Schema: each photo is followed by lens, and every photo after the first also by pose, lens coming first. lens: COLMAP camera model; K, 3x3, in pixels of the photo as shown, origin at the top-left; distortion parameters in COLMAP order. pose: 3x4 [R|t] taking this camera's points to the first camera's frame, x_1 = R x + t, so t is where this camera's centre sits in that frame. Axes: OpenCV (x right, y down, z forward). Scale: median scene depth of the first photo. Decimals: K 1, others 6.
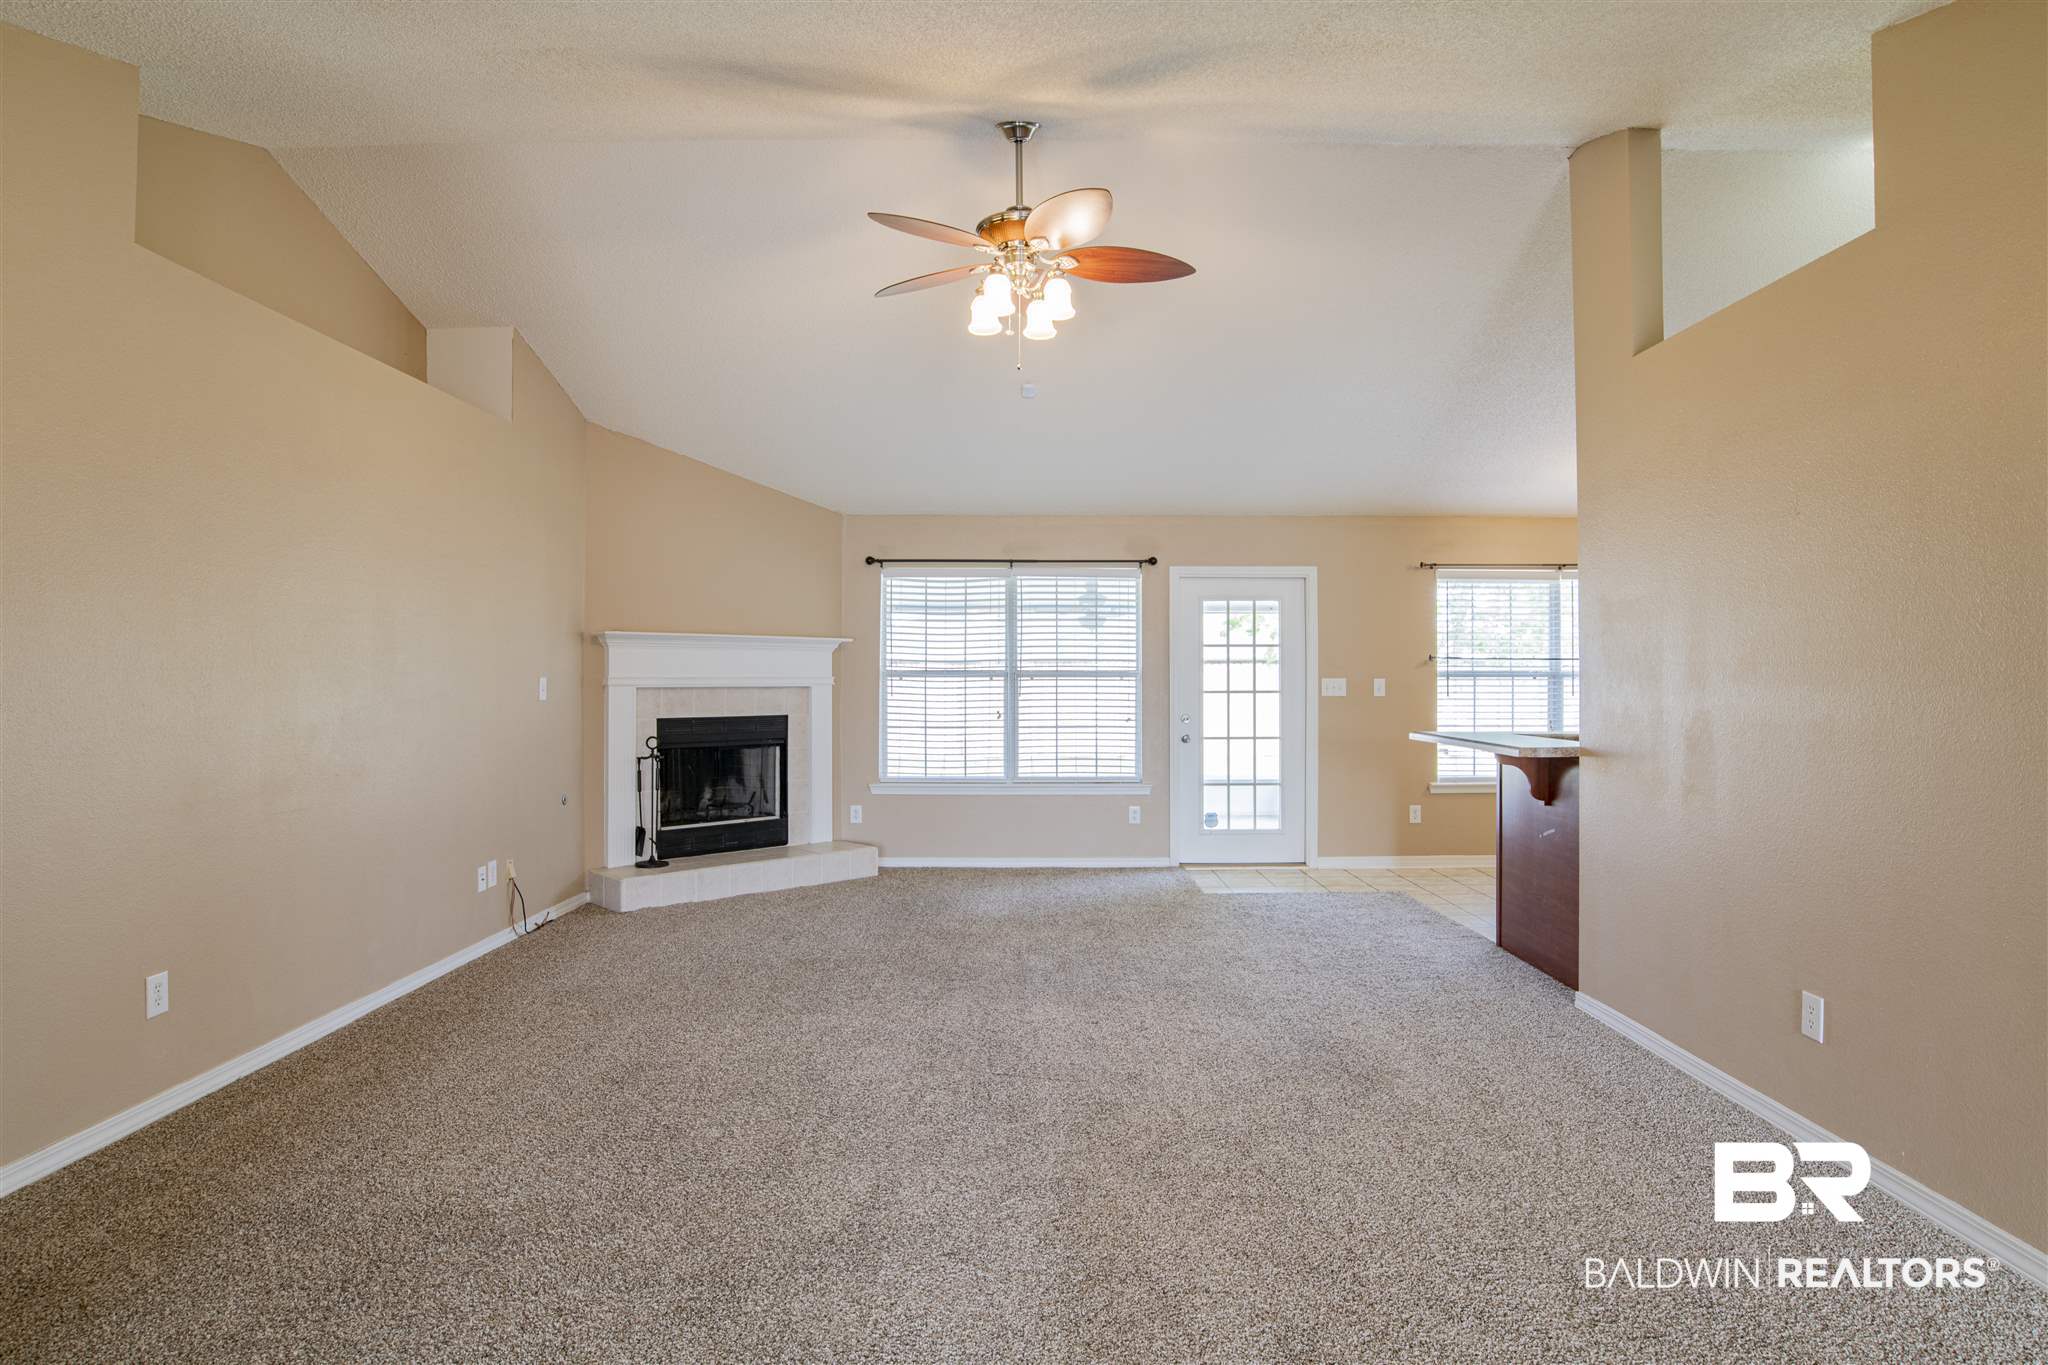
lens RADIAL K [[1103.4, 0, 1031.4], [0, 1103.4, 676.9], [0, 0, 1]] dist [-0.043877, 0.009287]
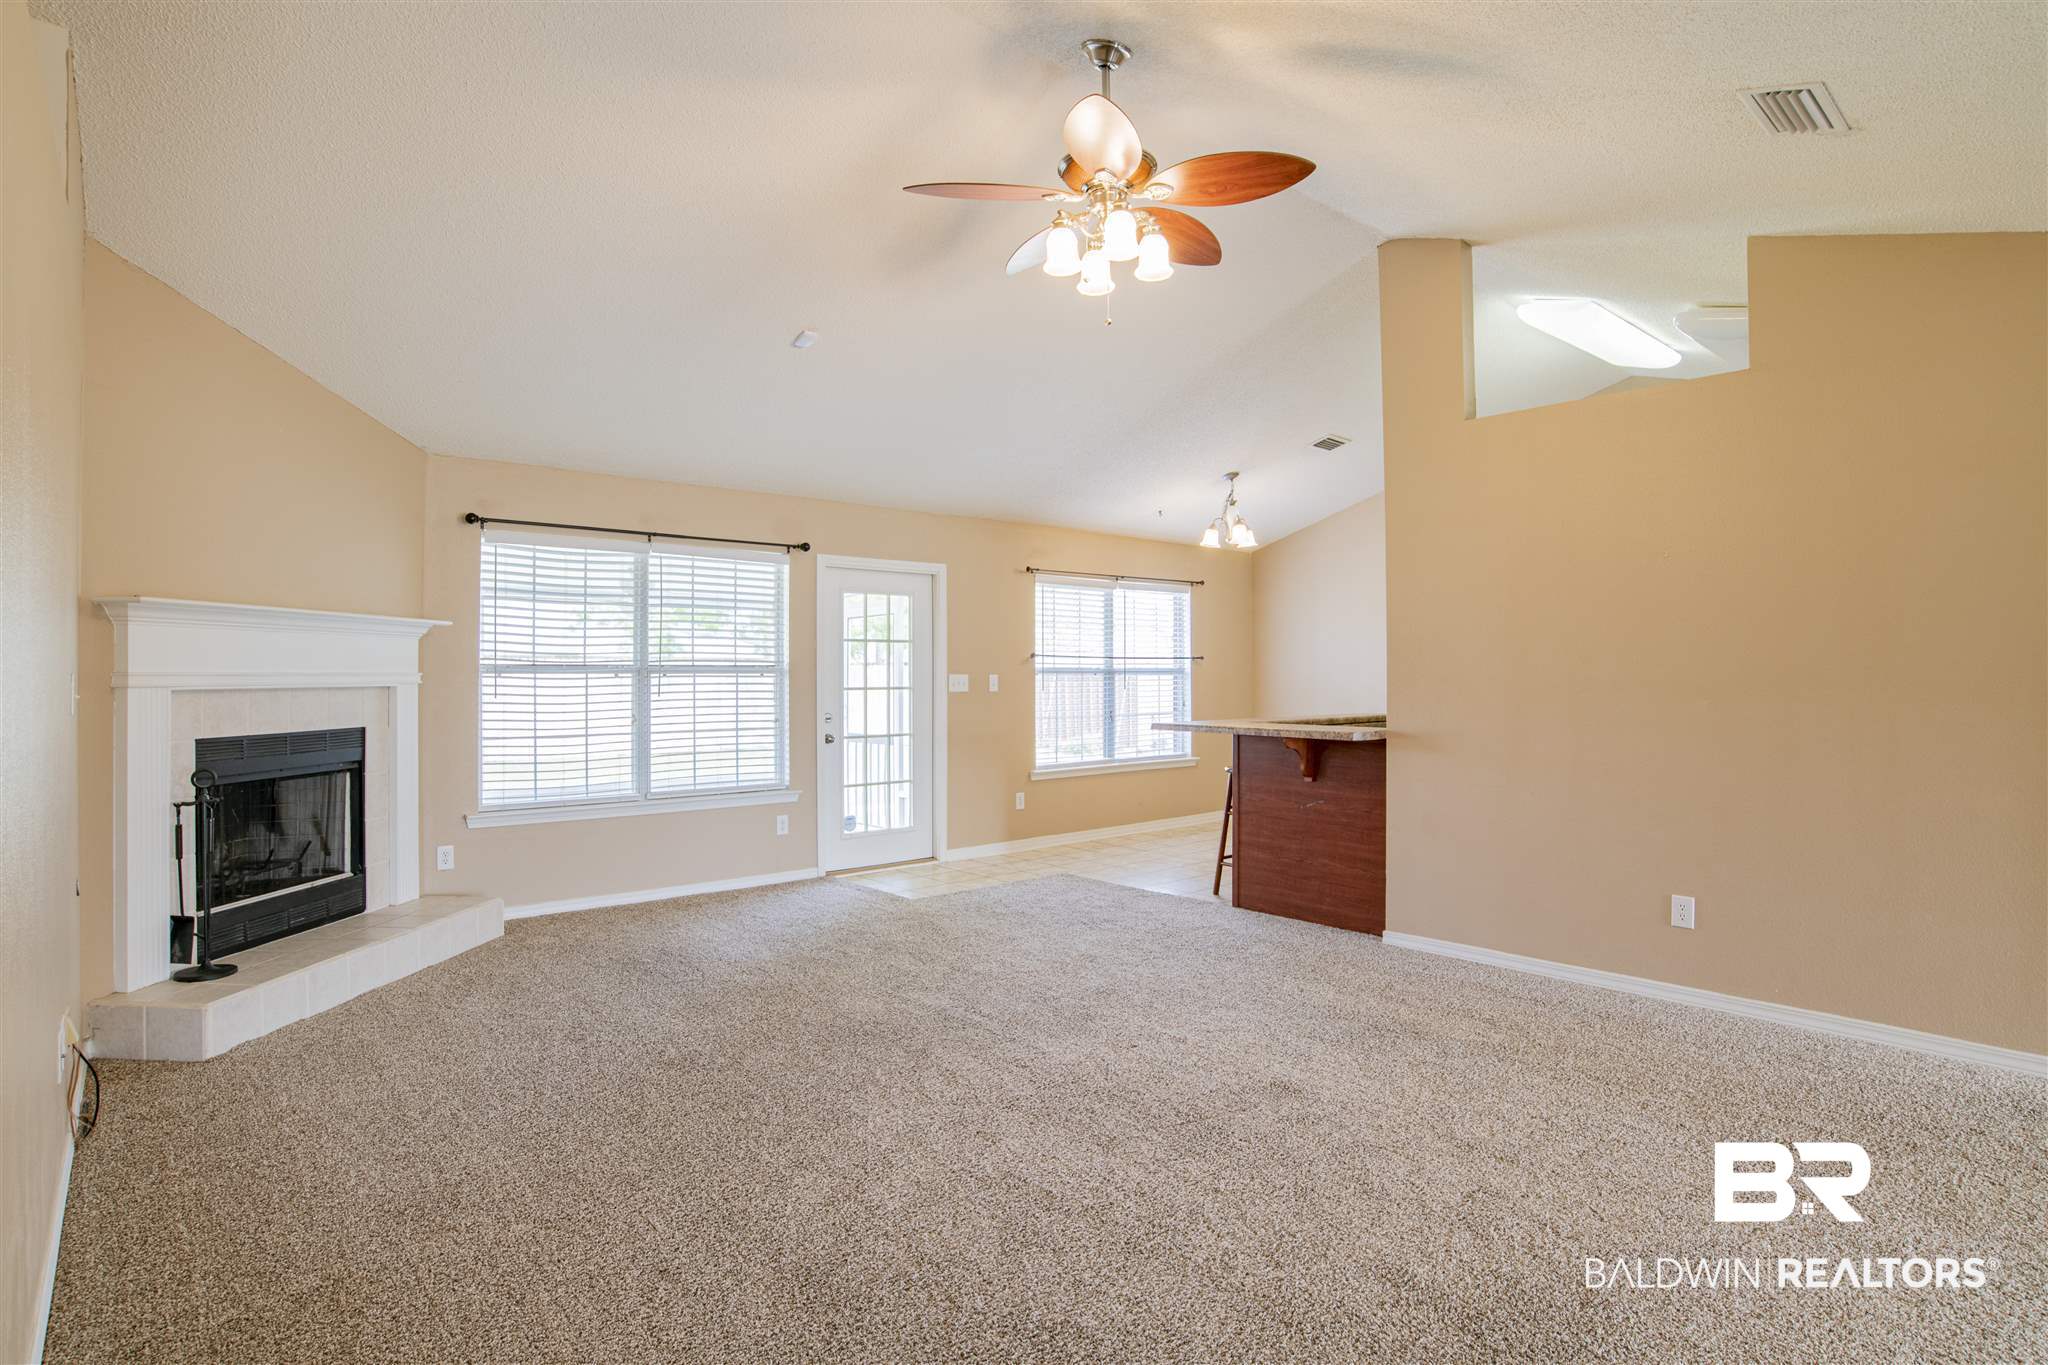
lens RADIAL K [[1053.9, 0, 1038.7], [0, 1053.9, 672.5], [0, 0, 1]] dist [-0.052574, 0.010331]
pose [[0.753990, 0.000036, 0.656885, -0.318307], [0.000567, 1.000000, -0.000706, 0.000295], [-0.656885, 0.000904, 0.753990, 0.212115]]
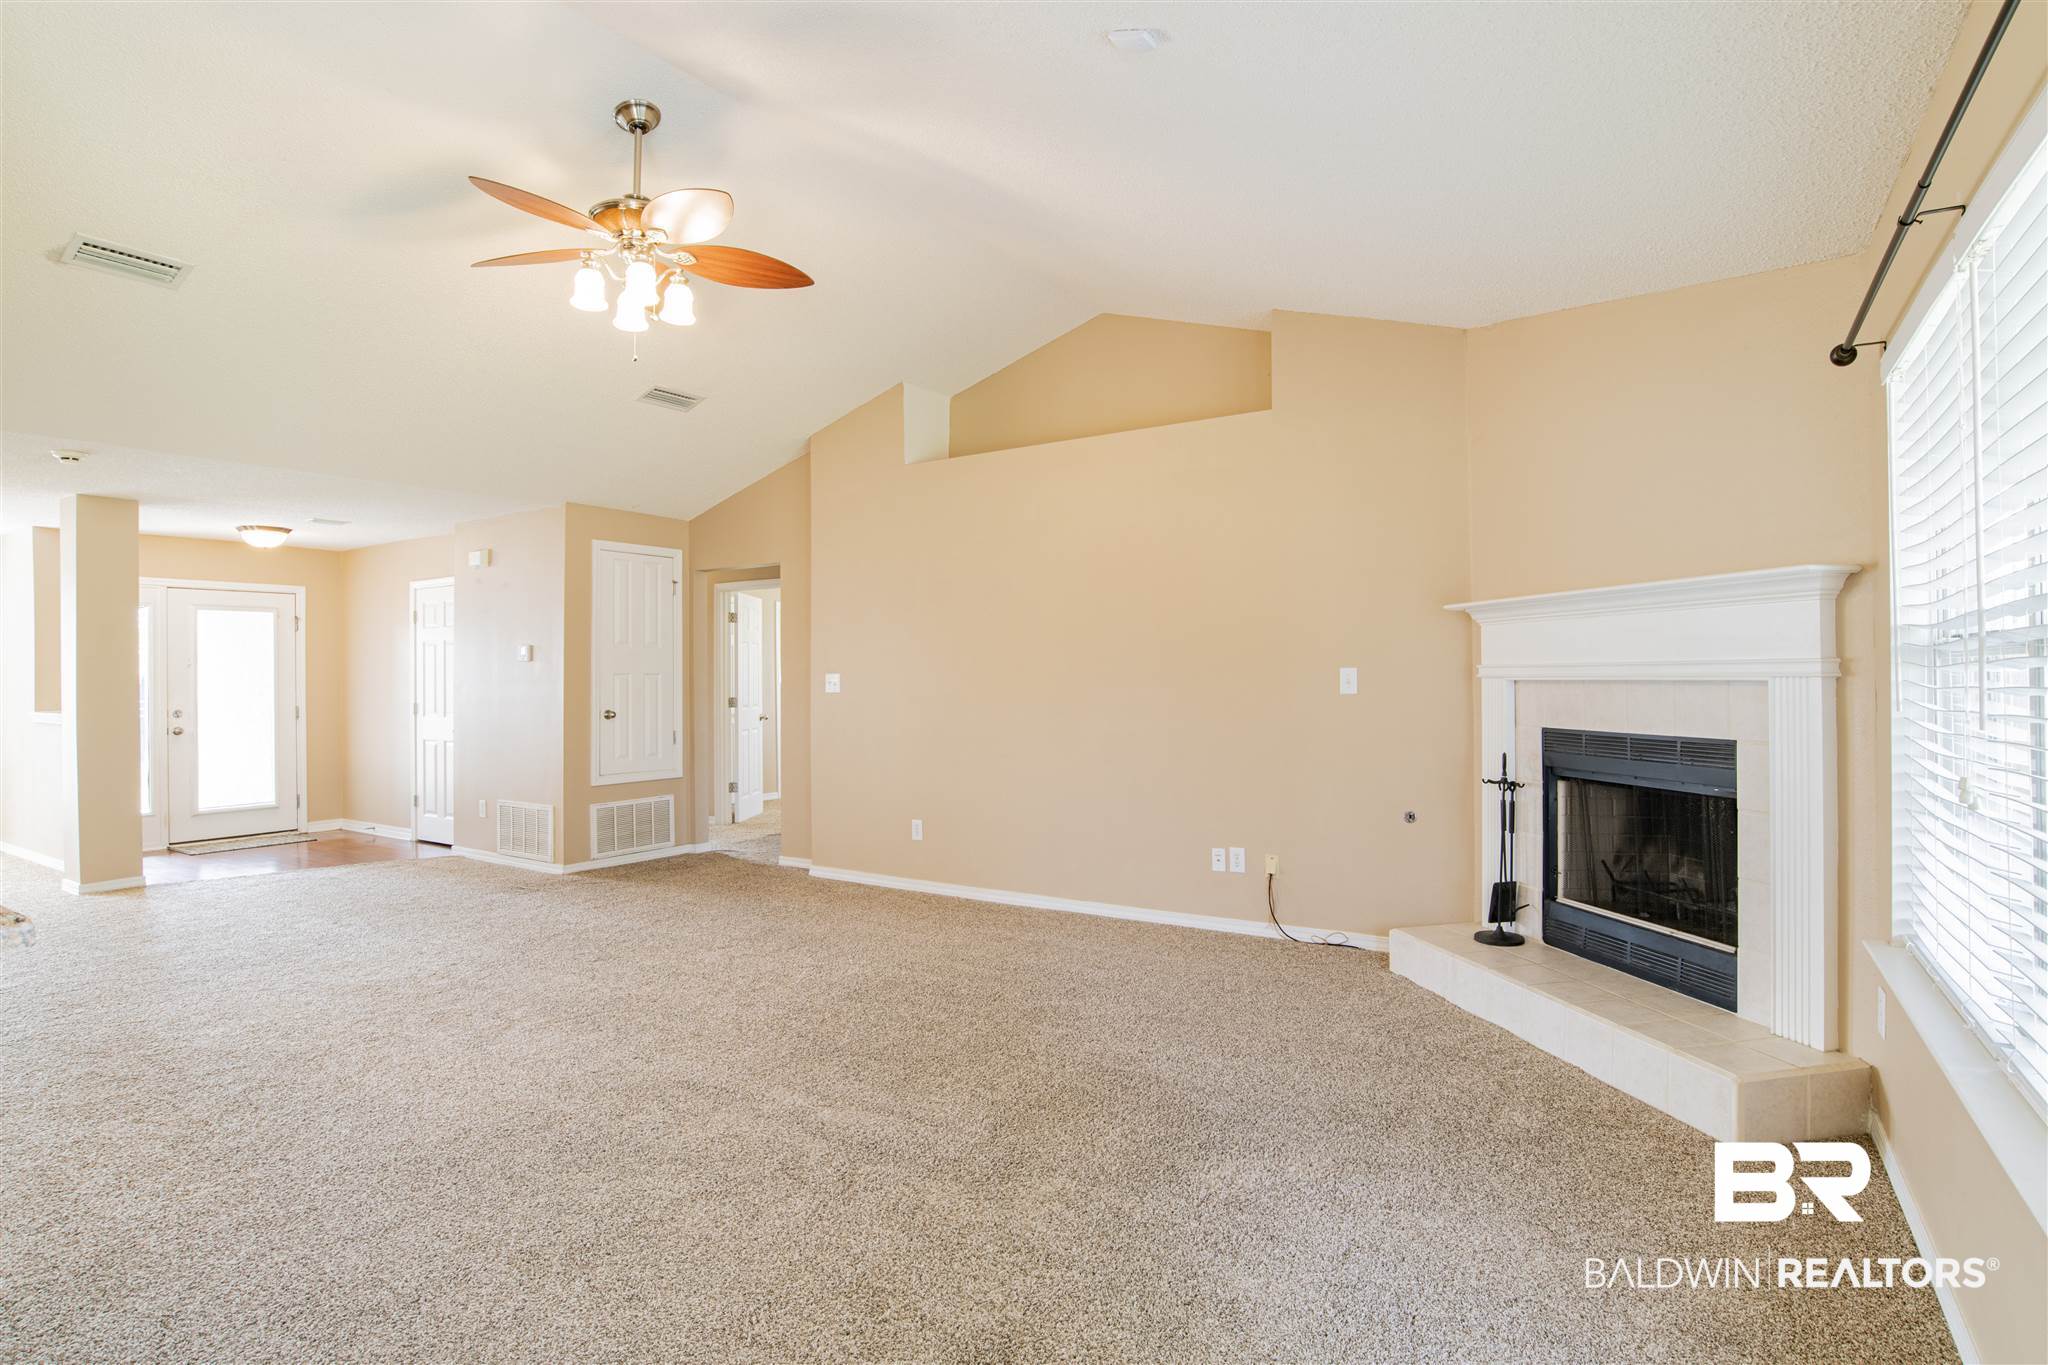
lens RADIAL K [[1053.9, 0, 1008.2], [0, 1053.9, 669.8], [0, 0, 1]] dist [-0.052574, 0.010331]
pose [[-0.558098, -0.001444, -0.829774, 0.311355], [0.008930, 0.999930, -0.007746, 0.004561], [0.829727, -0.011734, -0.558046, 0.952992]]
